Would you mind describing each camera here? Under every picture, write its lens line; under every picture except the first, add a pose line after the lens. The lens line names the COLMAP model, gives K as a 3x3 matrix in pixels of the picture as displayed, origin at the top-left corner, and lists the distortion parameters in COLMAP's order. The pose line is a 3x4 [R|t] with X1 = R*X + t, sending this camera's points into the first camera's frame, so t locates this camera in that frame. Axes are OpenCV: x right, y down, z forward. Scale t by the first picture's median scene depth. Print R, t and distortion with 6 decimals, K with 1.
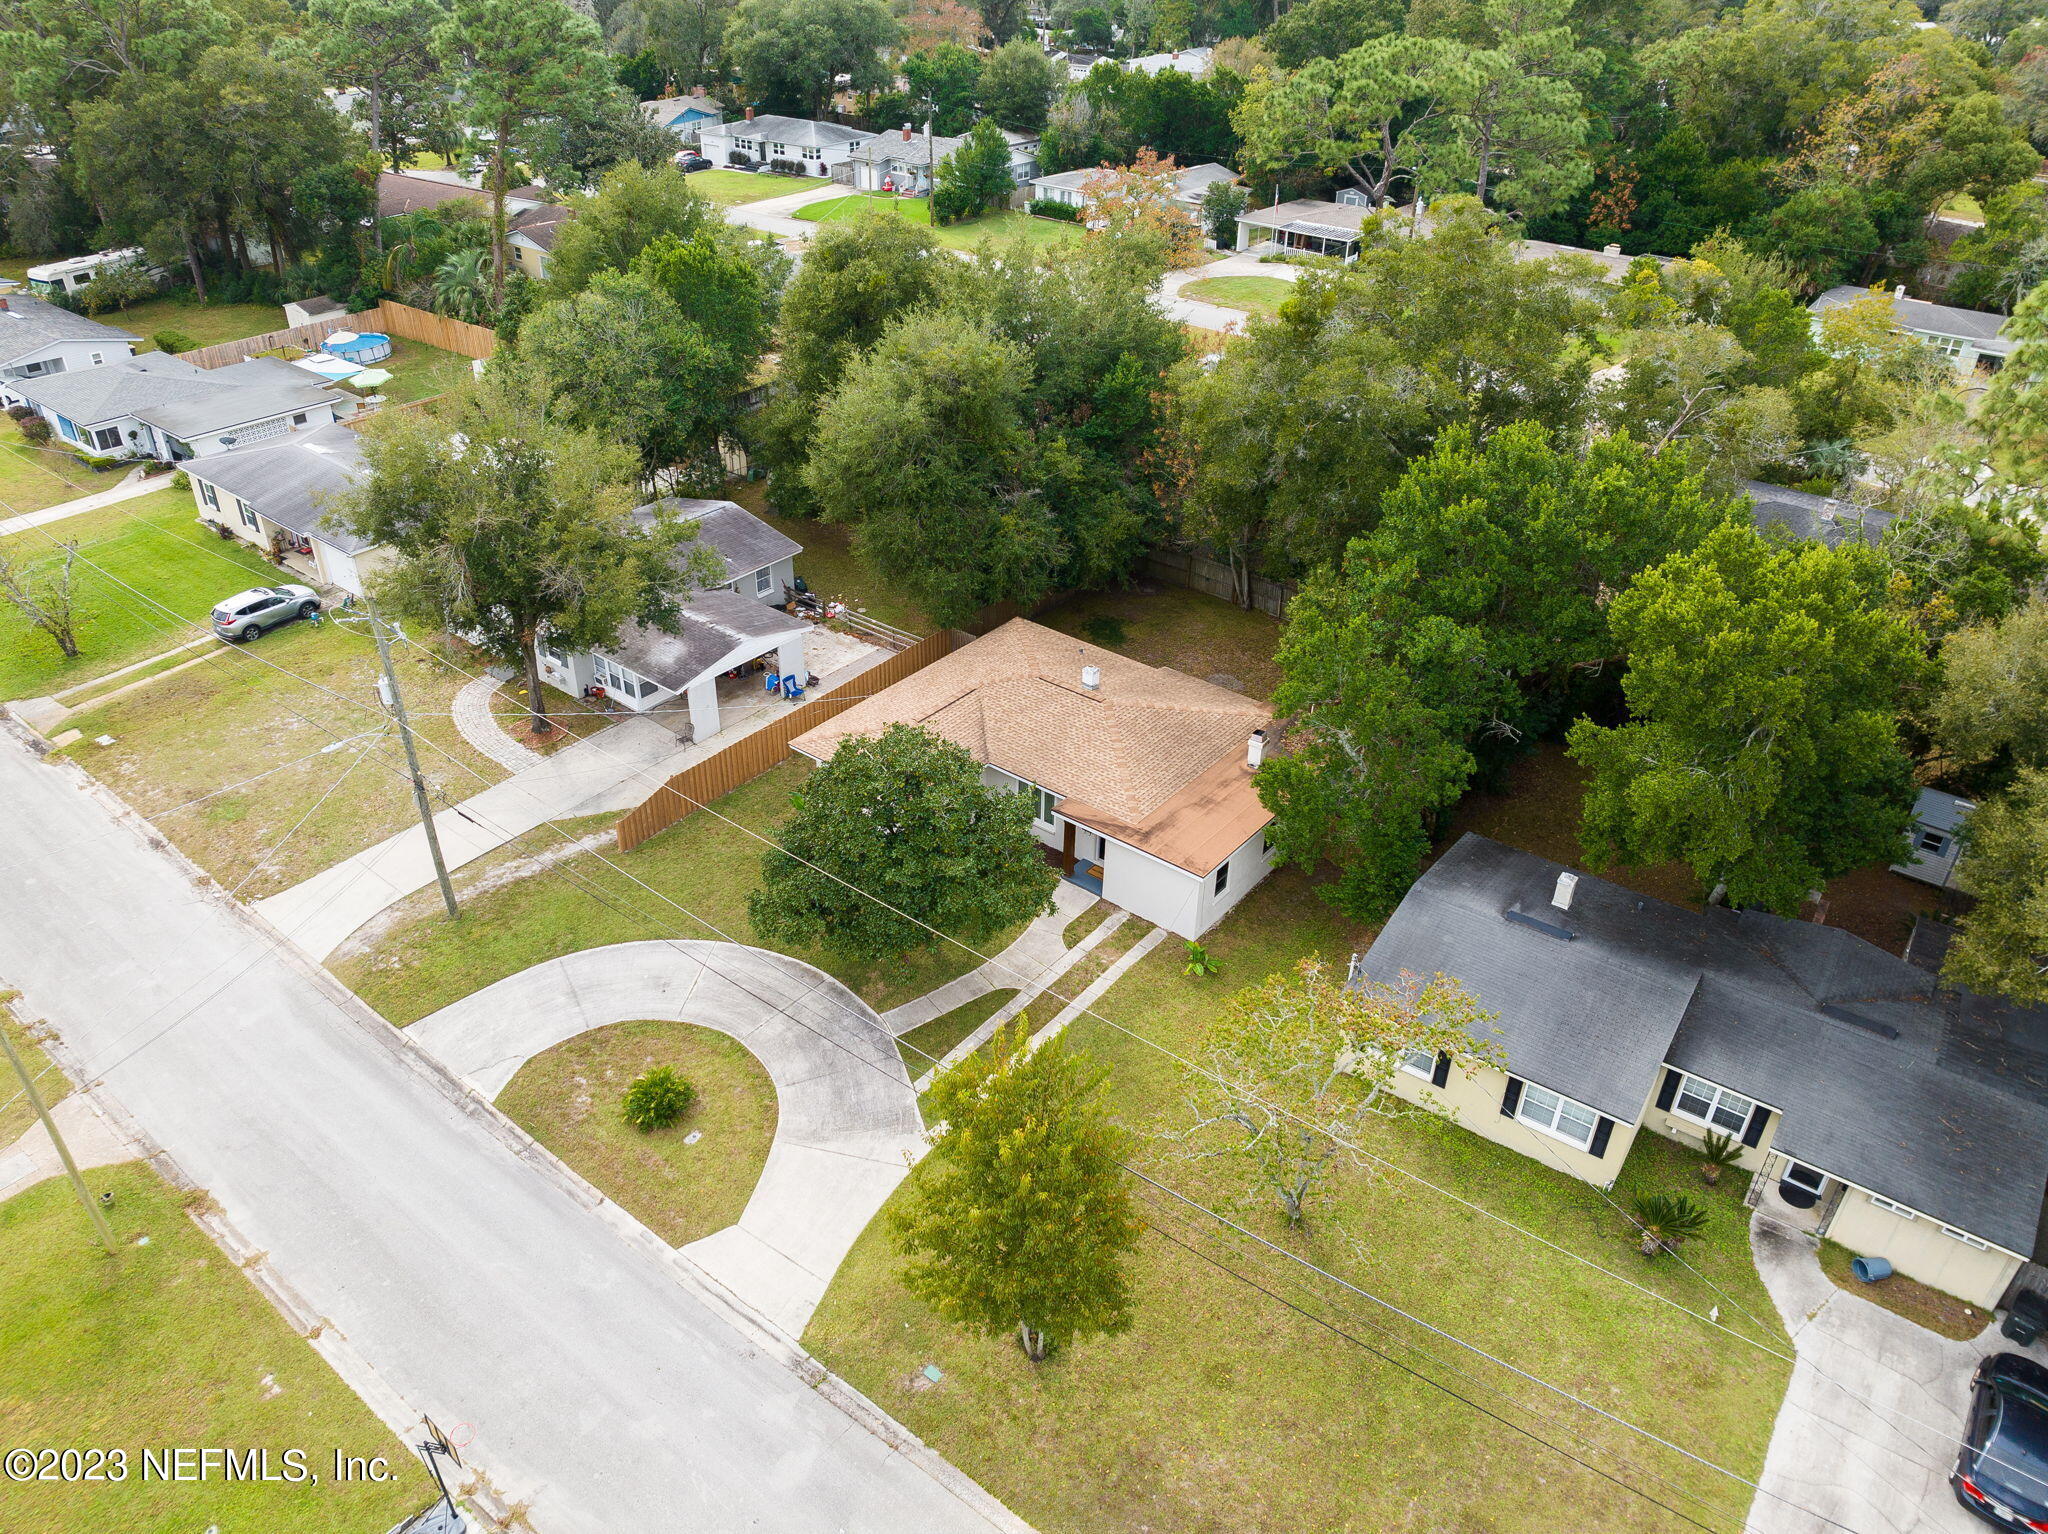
lens RADIAL K [[1423.2, 0, 1029.2], [0, 1423.2, 770.2], [0, 0, 1]] dist [-0.050373, 0.014328]
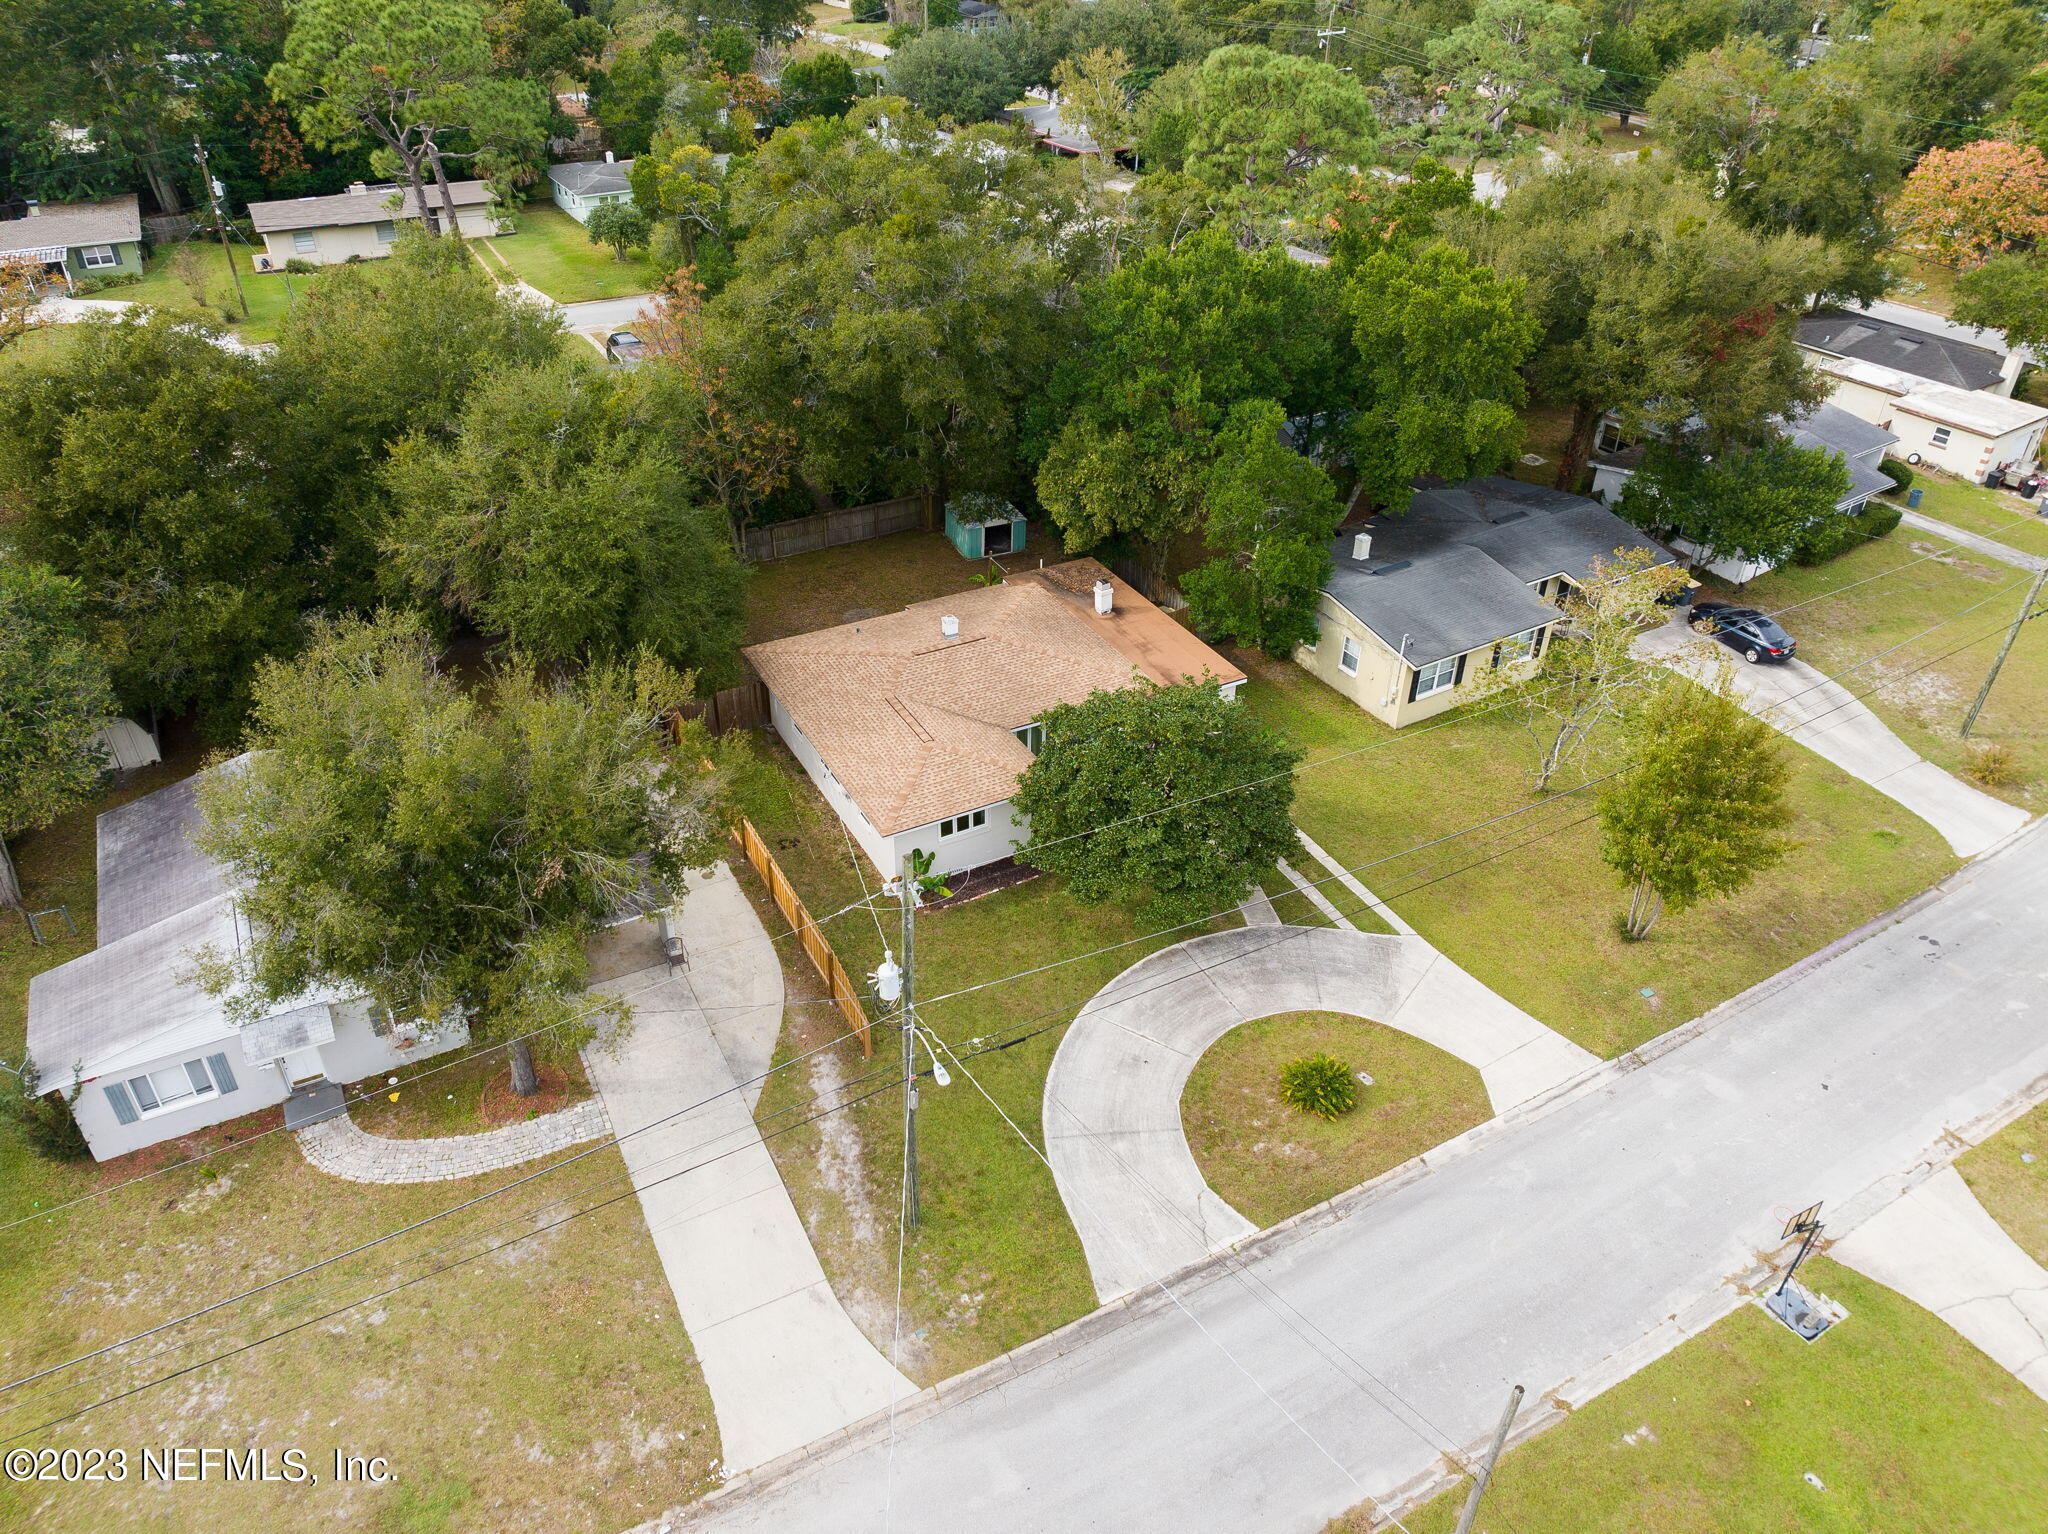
lens RADIAL K [[1423.2, 0, 1019.4], [0, 1423.2, 759.4], [0, 0, 1]] dist [-0.050373, 0.014328]
pose [[0.397688, -0.523960, 0.753200, -0.954946], [0.487885, 0.815992, 0.310039, -0.355666], [-0.777053, 0.244176, 0.580143, 0.527058]]
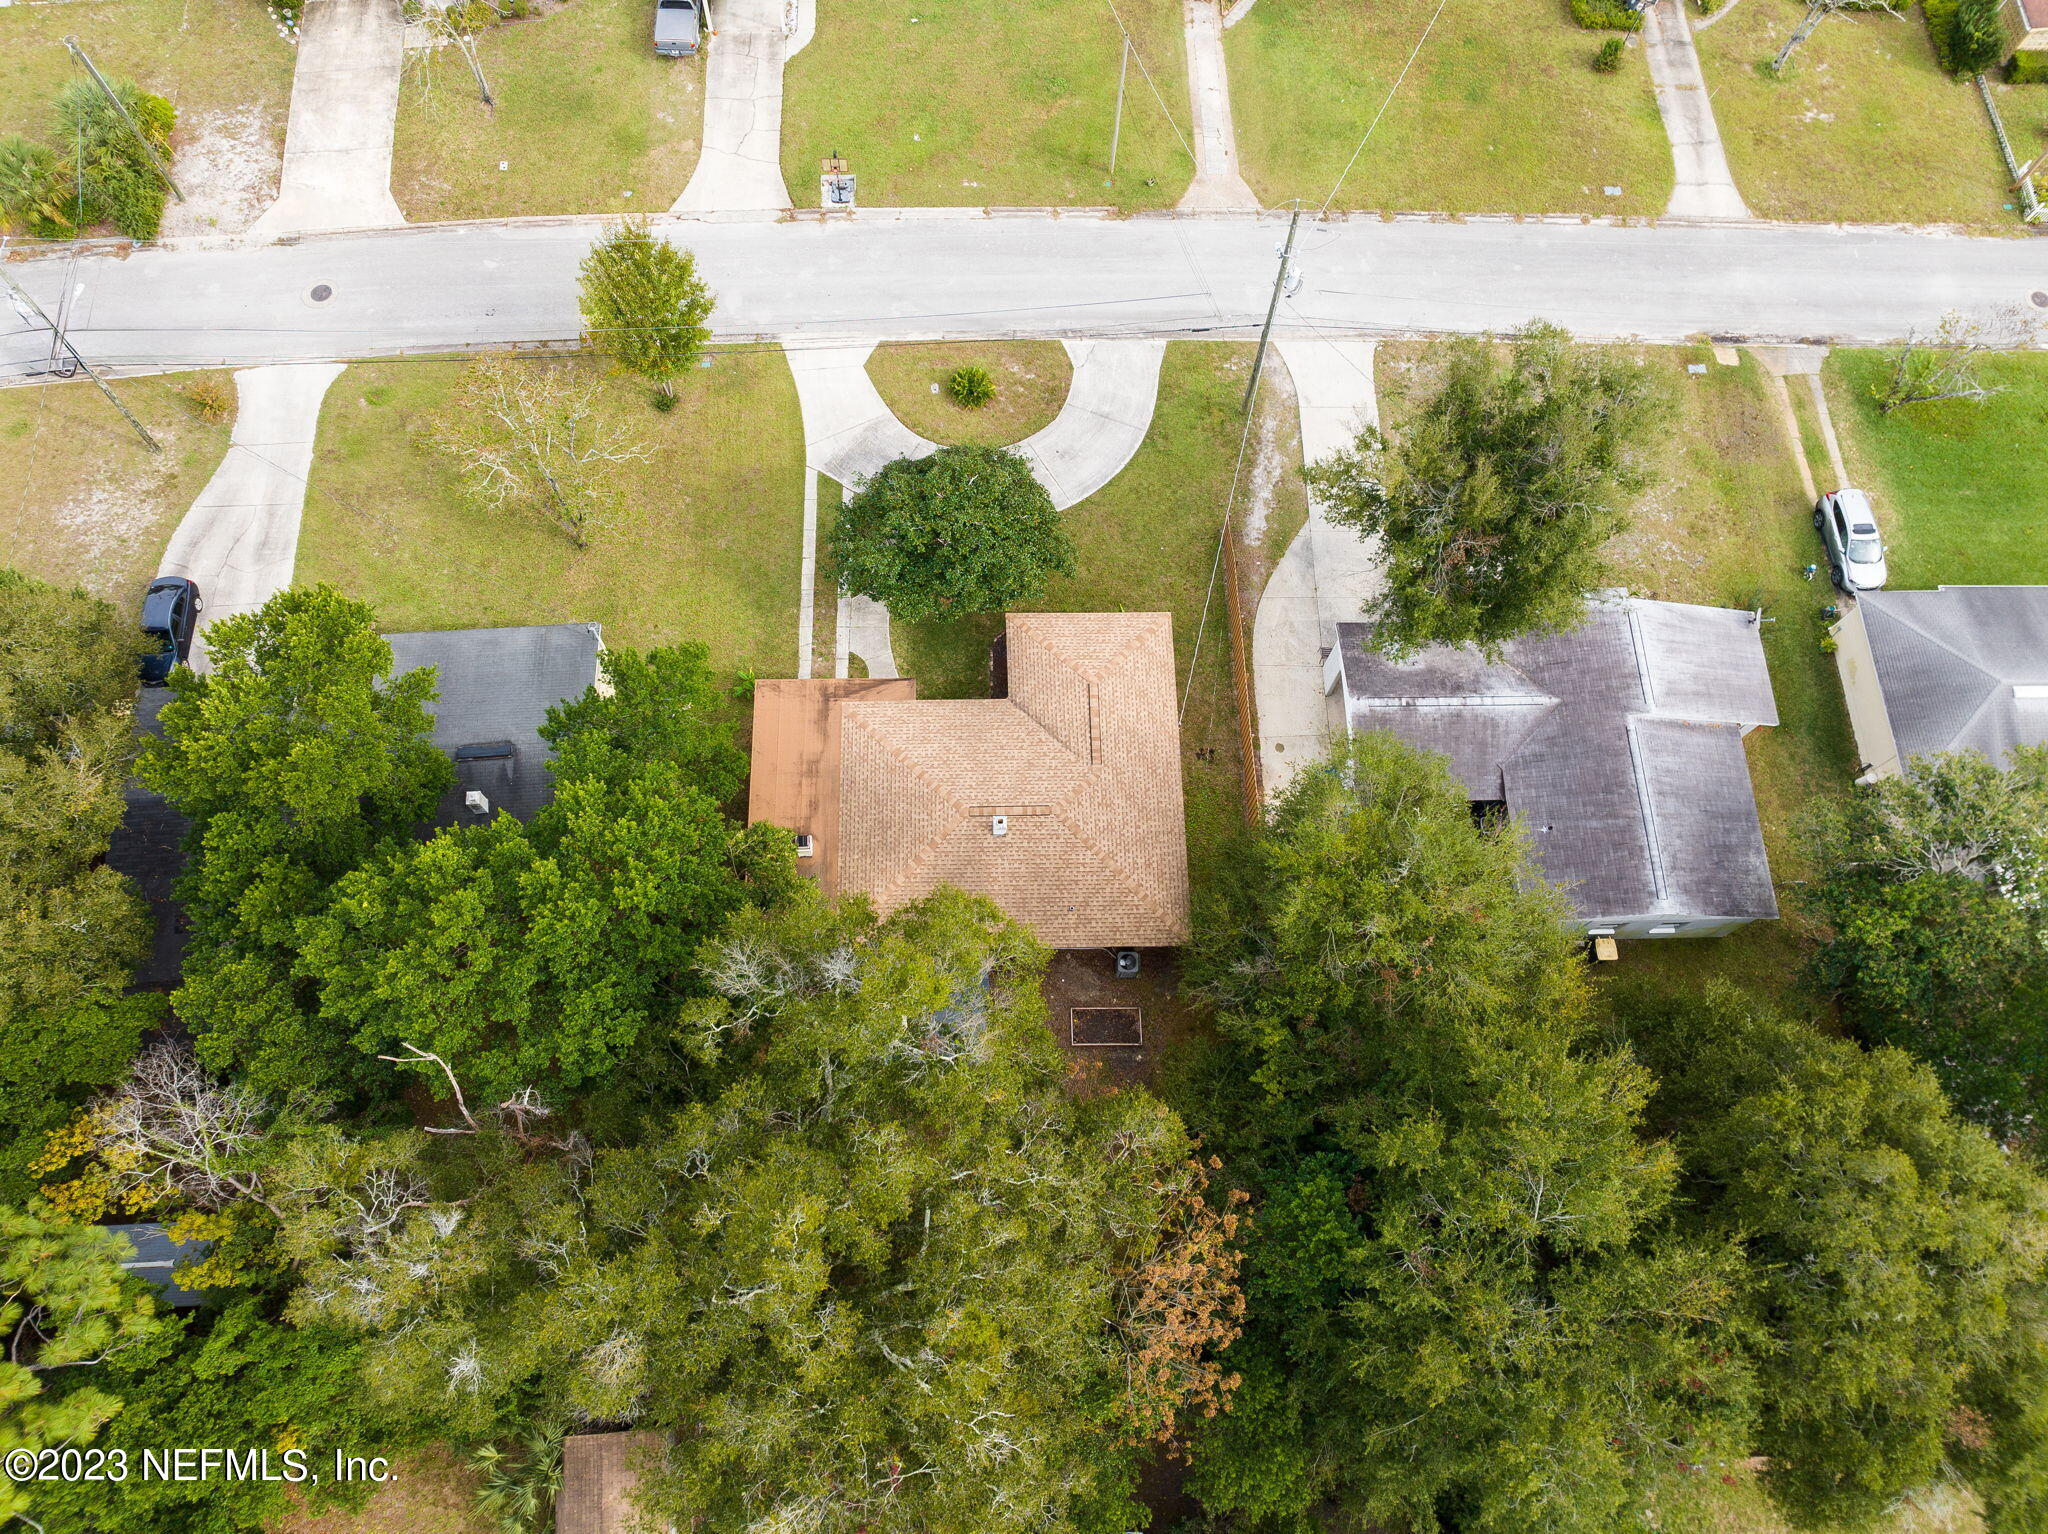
lens RADIAL K [[1423.2, 0, 1024.5], [0, 1423.2, 762.7], [0, 0, 1]] dist [-0.050373, 0.014328]
pose [[-0.771200, 0.578541, -0.265596, 0.334842], [-0.379148, -0.082288, 0.921670, -1.226303], [0.511368, 0.811492, 0.282813, 0.912800]]
